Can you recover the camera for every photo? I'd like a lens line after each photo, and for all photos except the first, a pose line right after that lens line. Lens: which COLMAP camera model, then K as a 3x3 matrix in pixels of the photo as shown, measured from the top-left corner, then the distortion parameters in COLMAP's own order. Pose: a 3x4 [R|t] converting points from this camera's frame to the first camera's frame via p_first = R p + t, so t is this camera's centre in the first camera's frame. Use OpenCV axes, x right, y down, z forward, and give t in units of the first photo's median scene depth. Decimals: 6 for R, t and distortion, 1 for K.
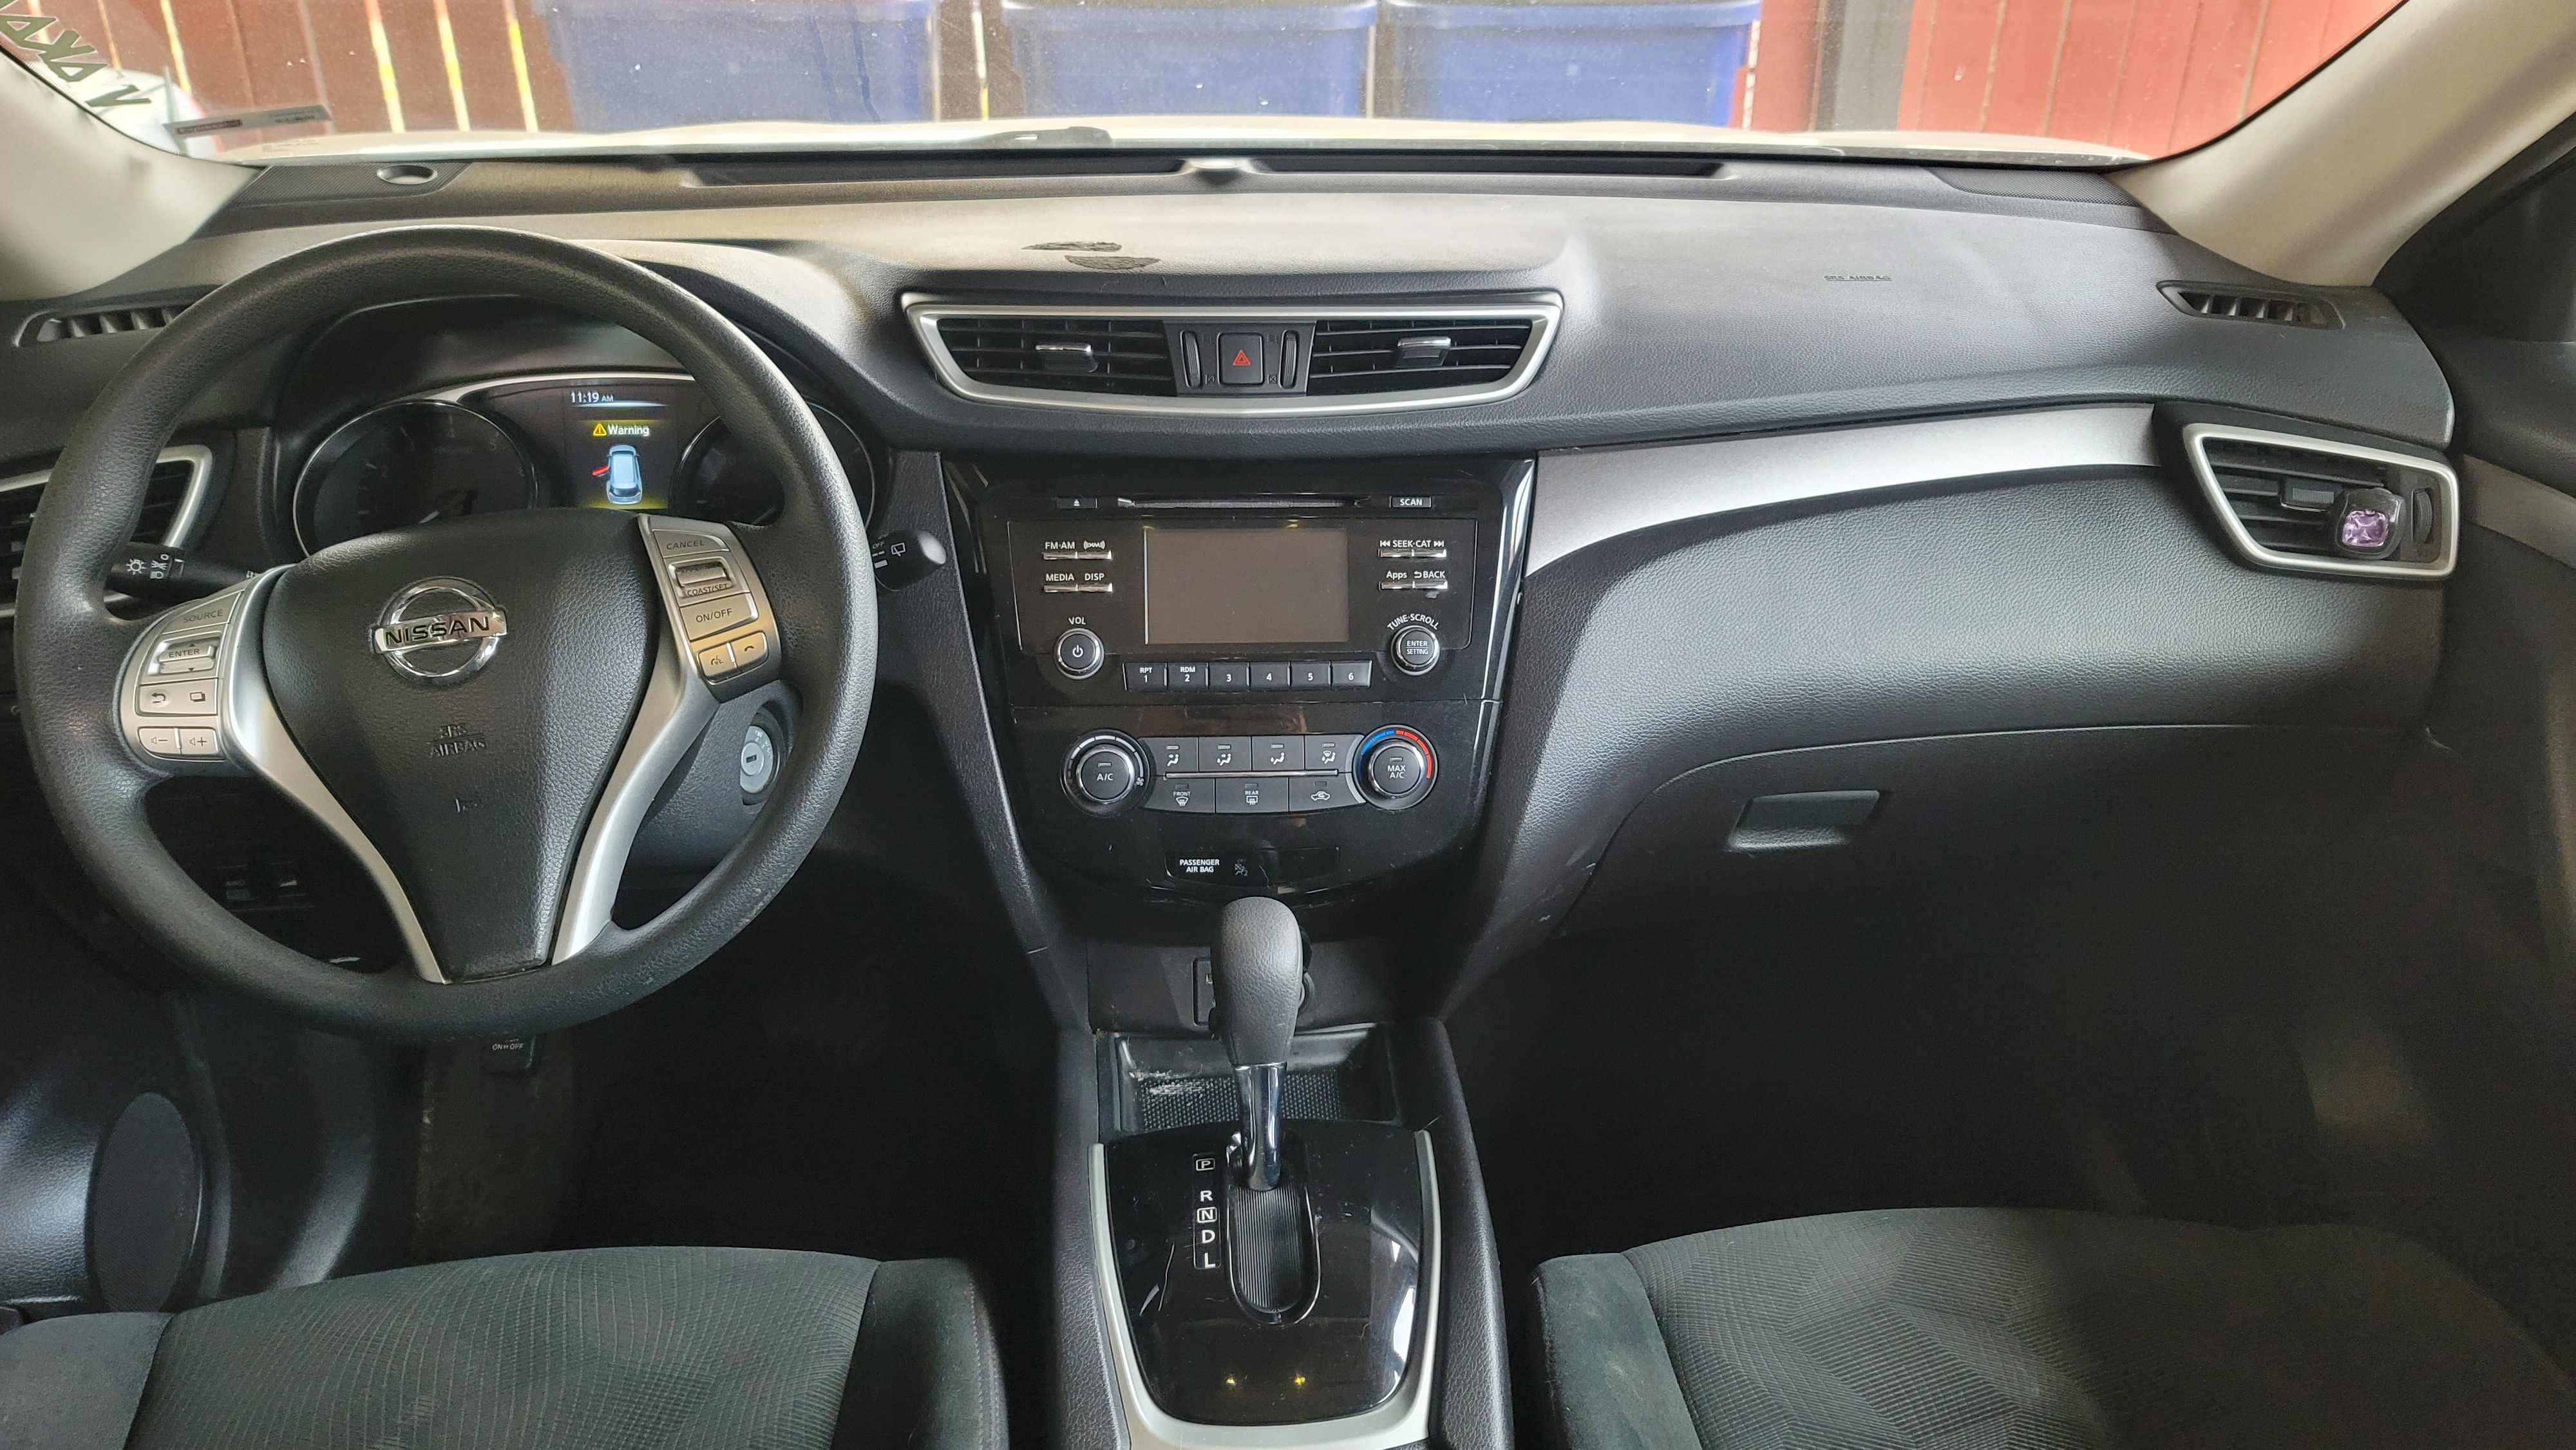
lens RADIAL K [[1882.9, 0, 1288.0], [0, 1882.9, 725.0], [0, 0, 1]] dist [0.058469, -0.003217]
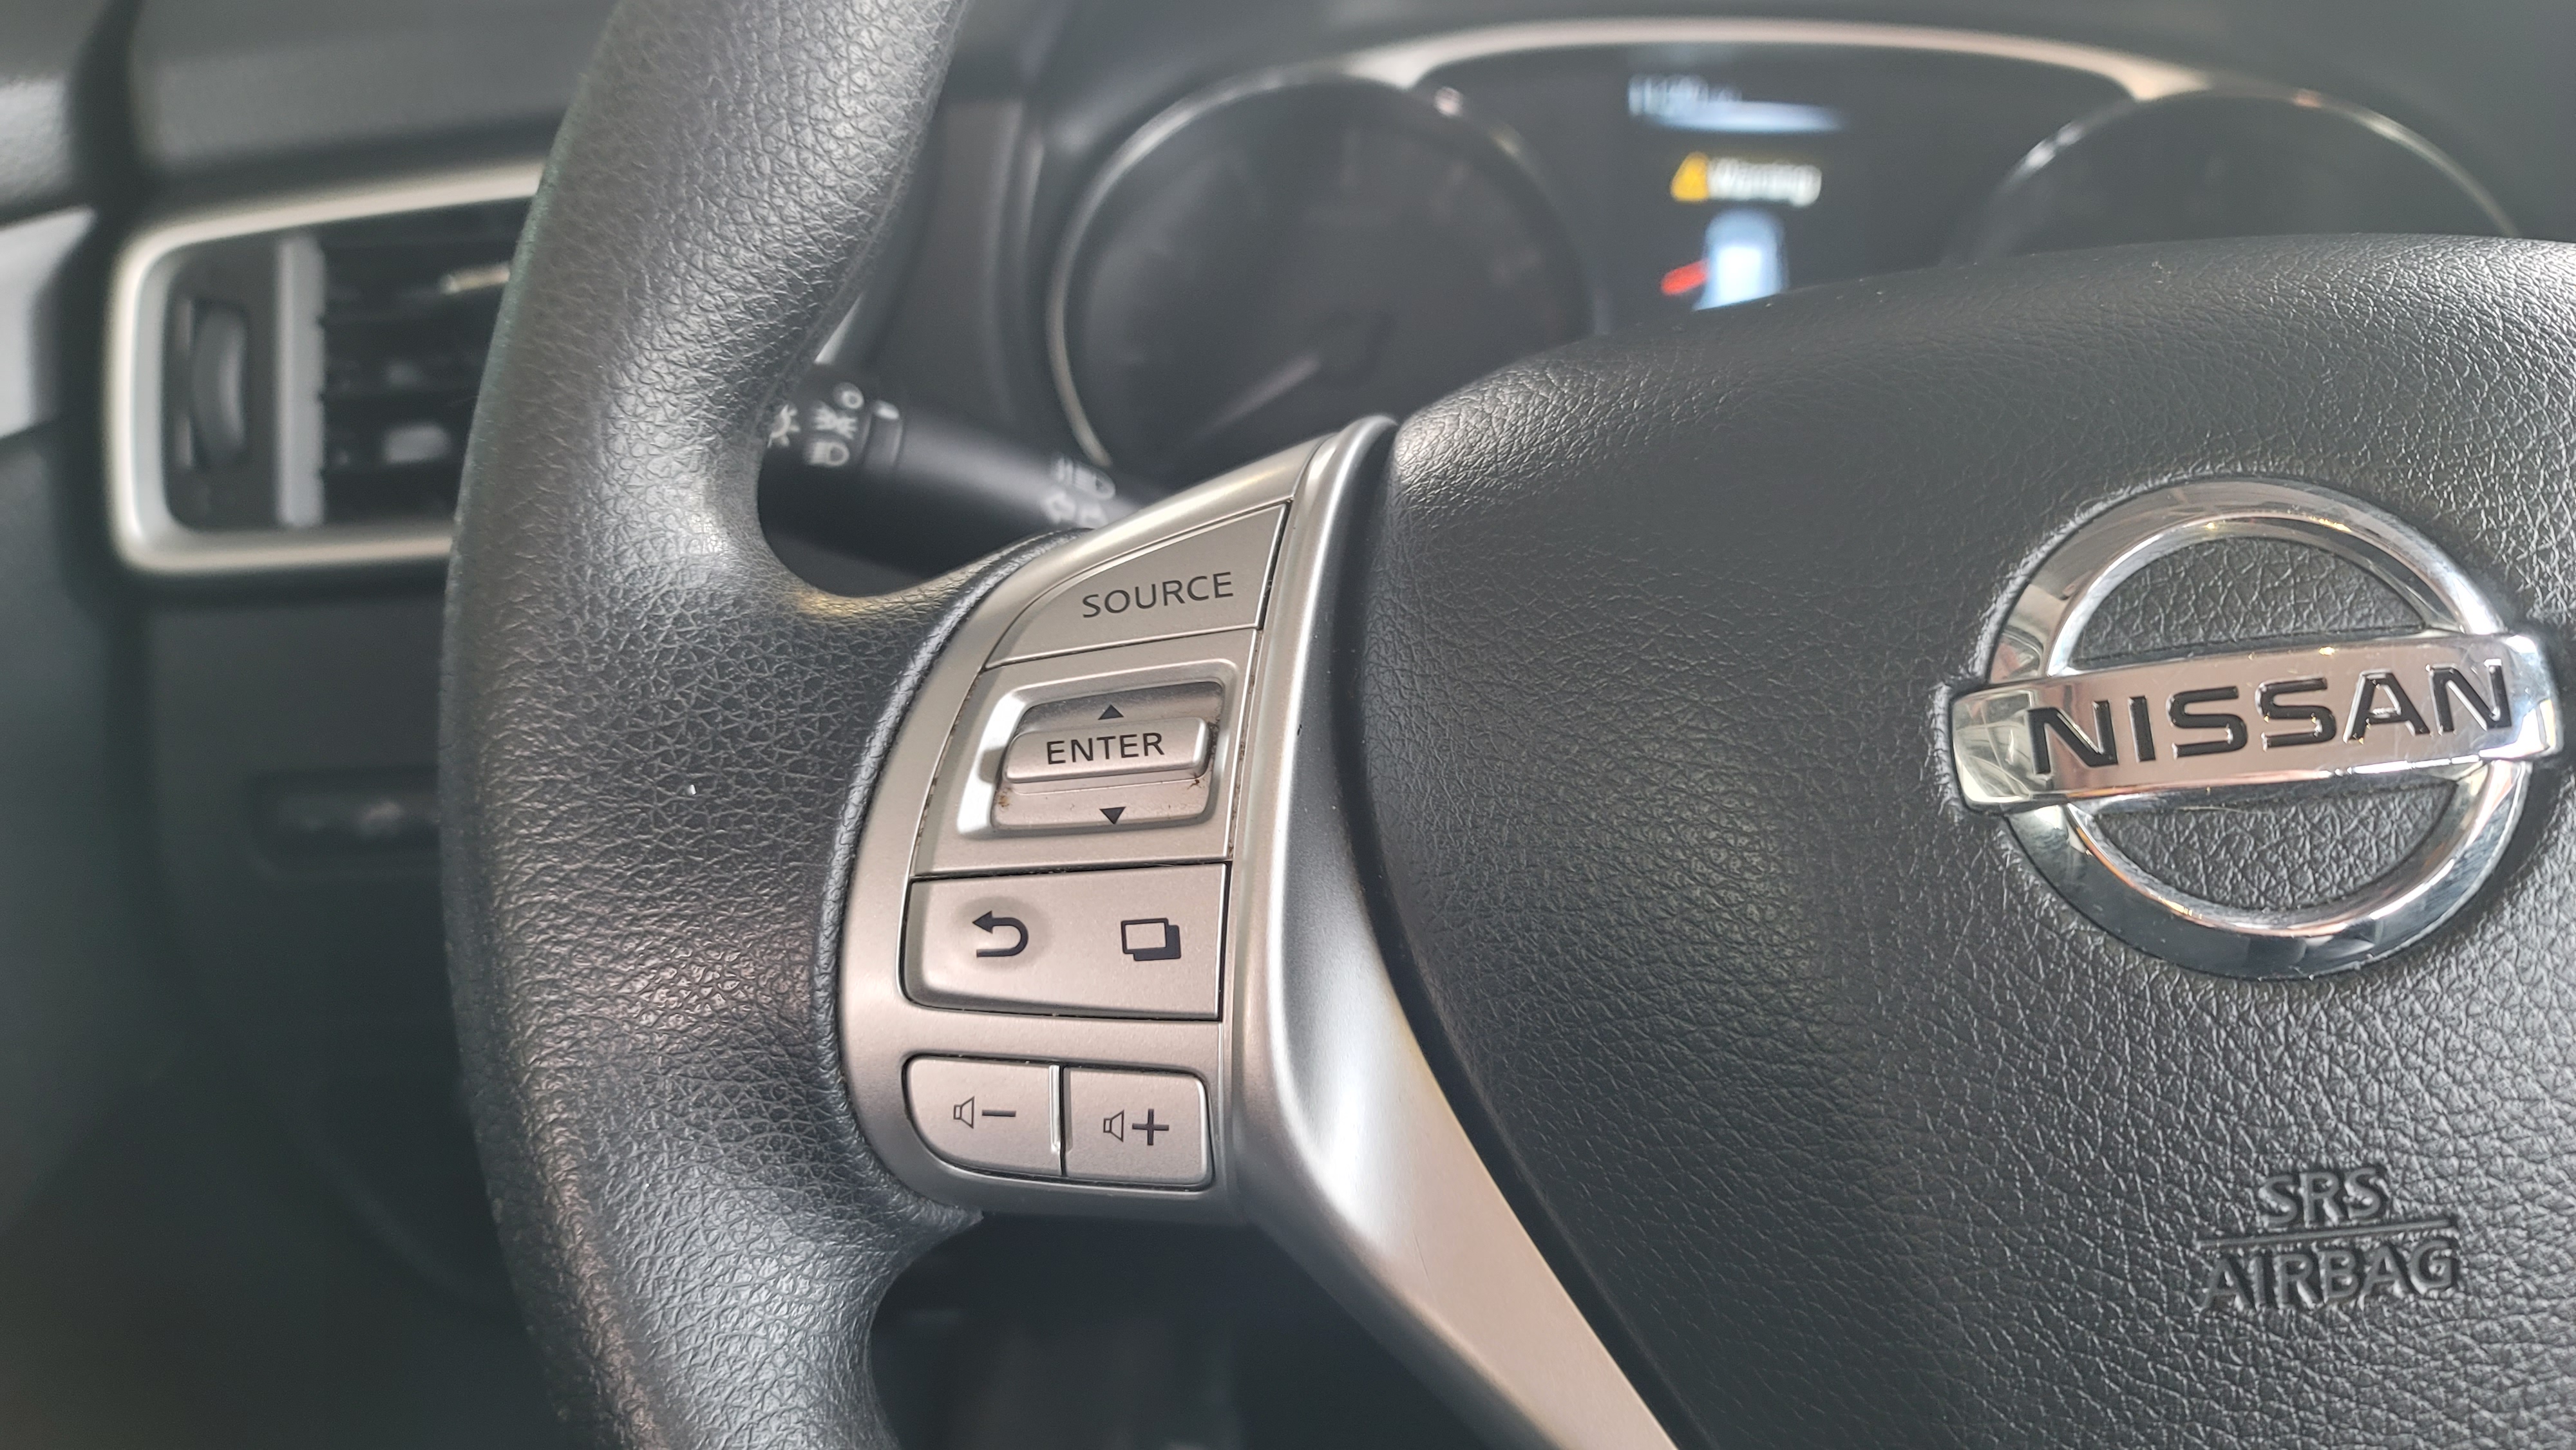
lens RADIAL K [[2024.0, 0, 1288.0], [0, 2024.0, 725.0], [0, 0, 1]] dist [-0.009234, -0.003929]
pose [[0.989928, 0.061643, -0.127450, -0.422688], [-0.062571, 0.998035, -0.003286, -0.033245], [0.126997, 0.011228, 0.991840, 0.612919]]
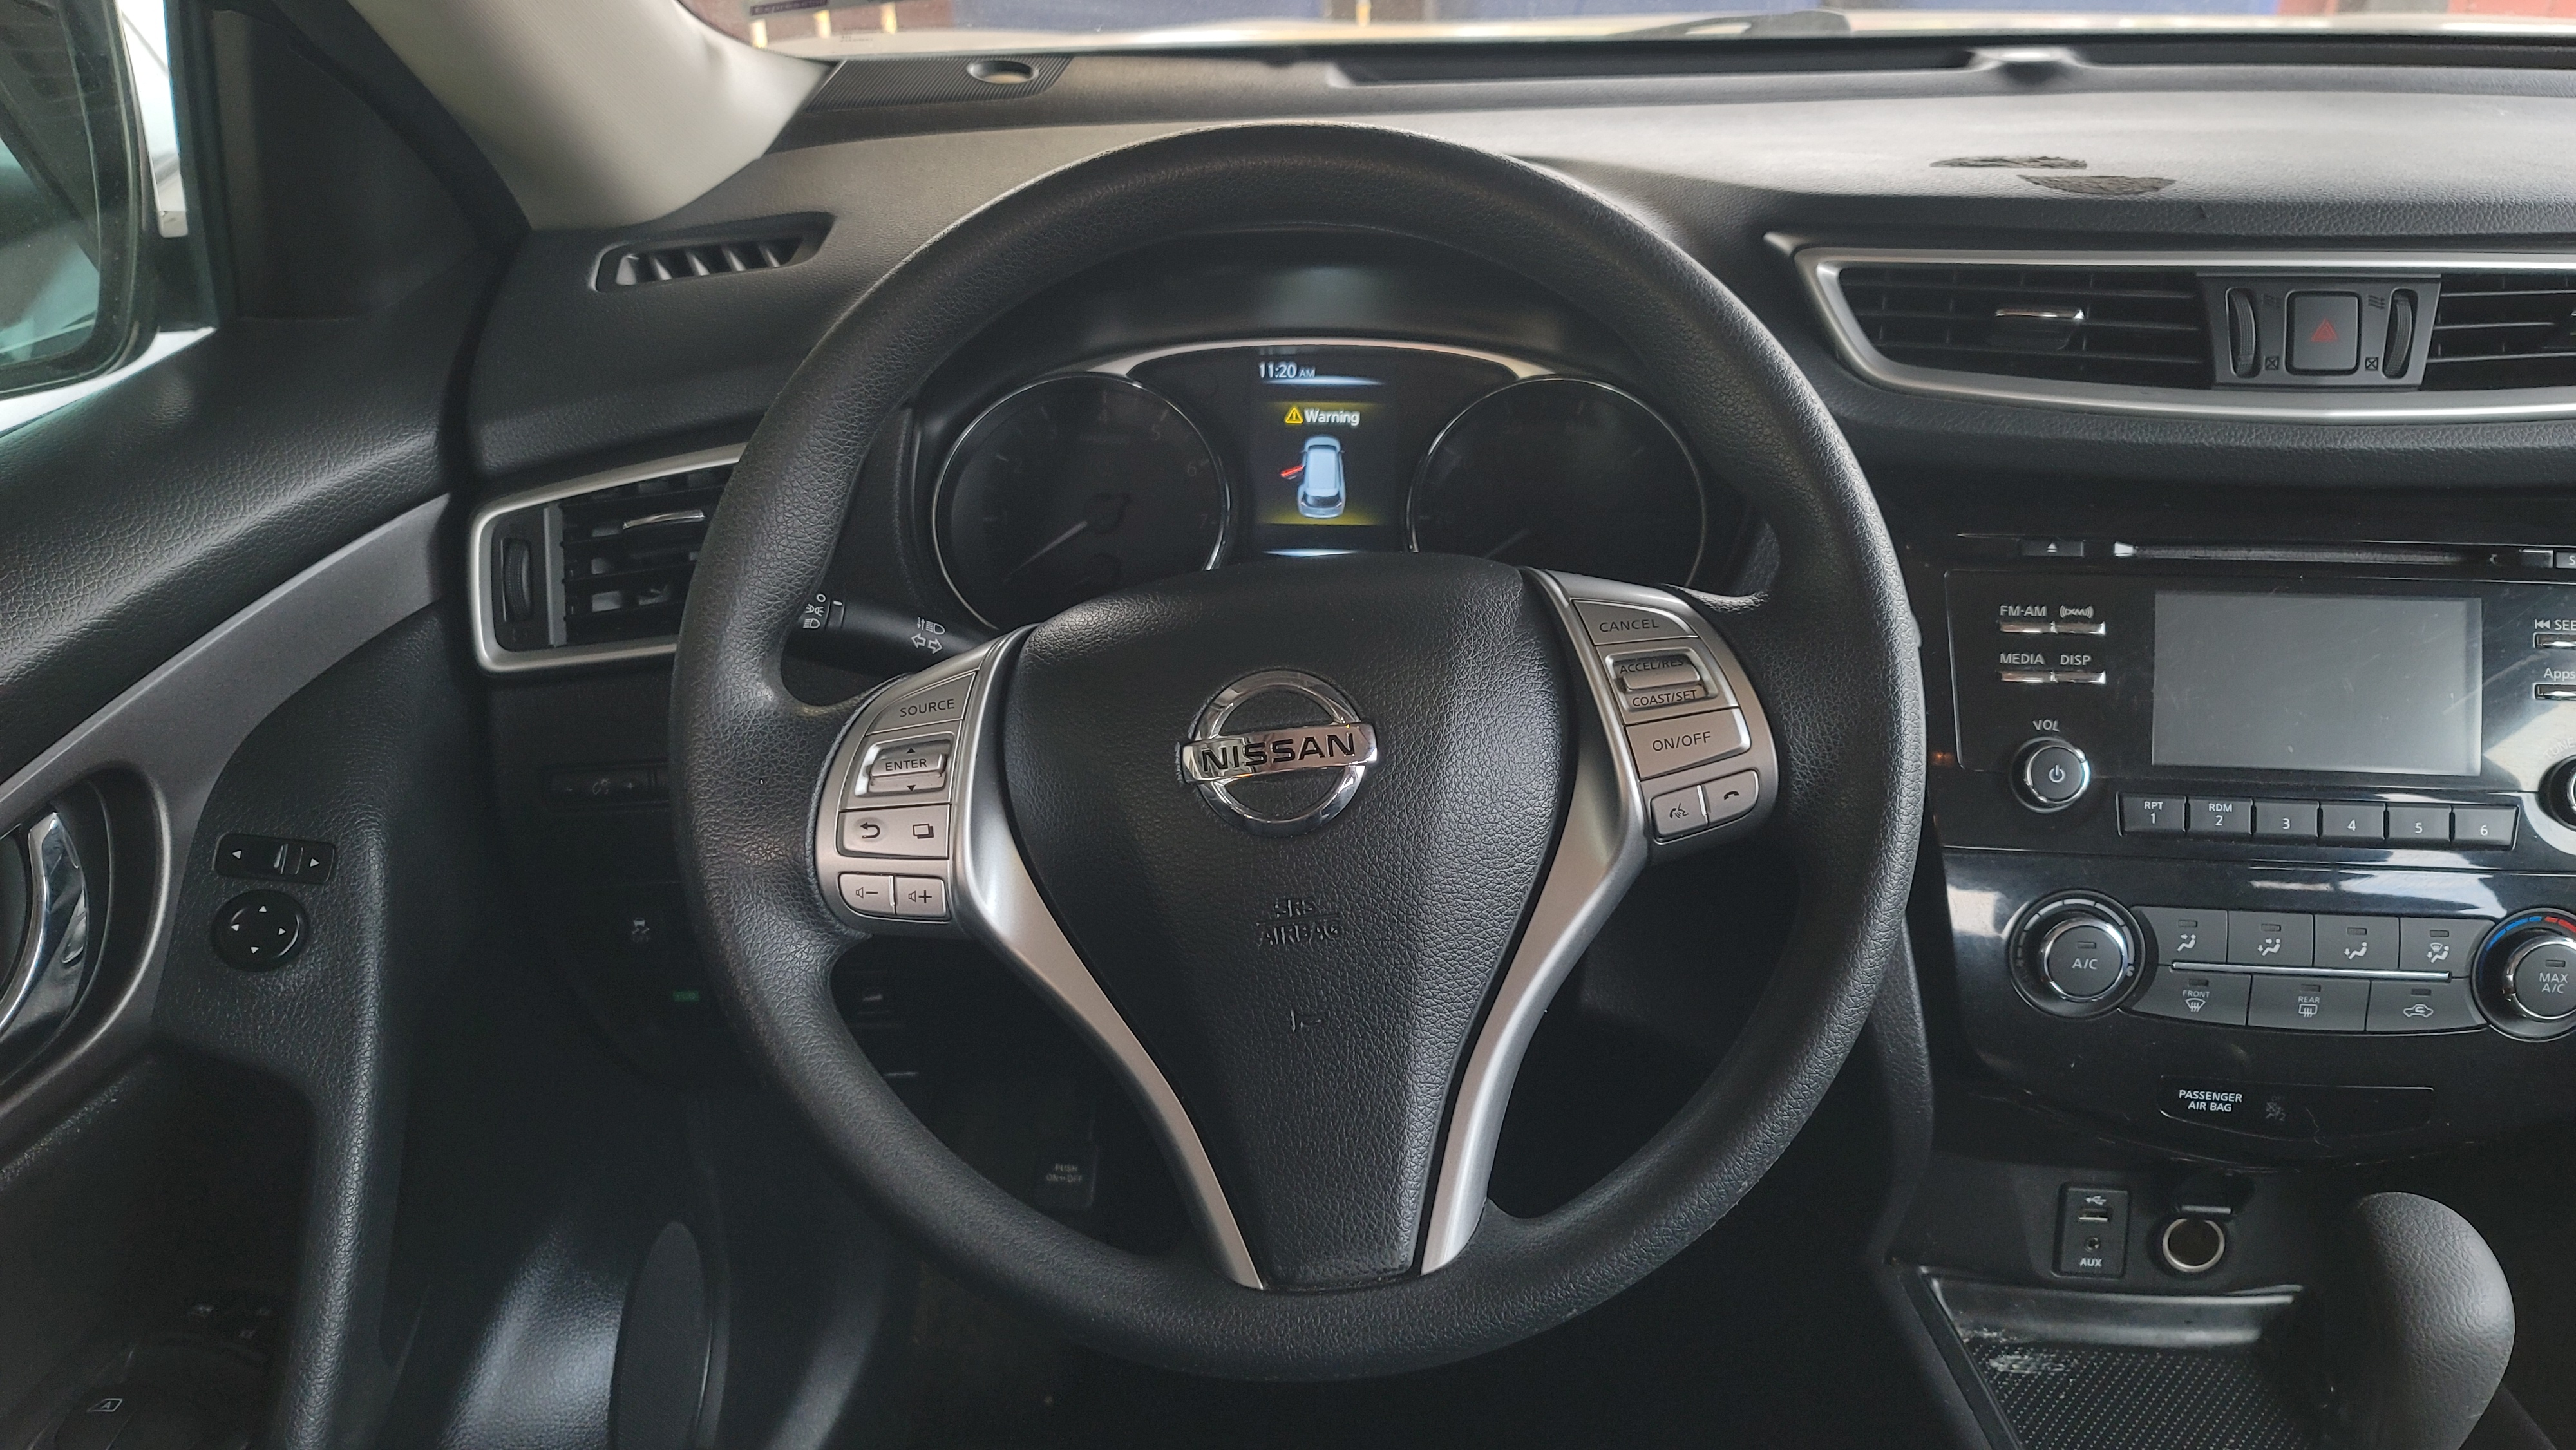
lens RADIAL K [[1898.1, 0, 1278.0], [0, 1898.1, 753.5], [0, 0, 1]] dist [0.050281, 0.003440]
pose [[0.990517, 0.052162, -0.127100, -0.293544], [-0.046832, 0.997908, 0.044575, -0.062574], [0.129159, -0.038200, 0.990888, 0.289791]]
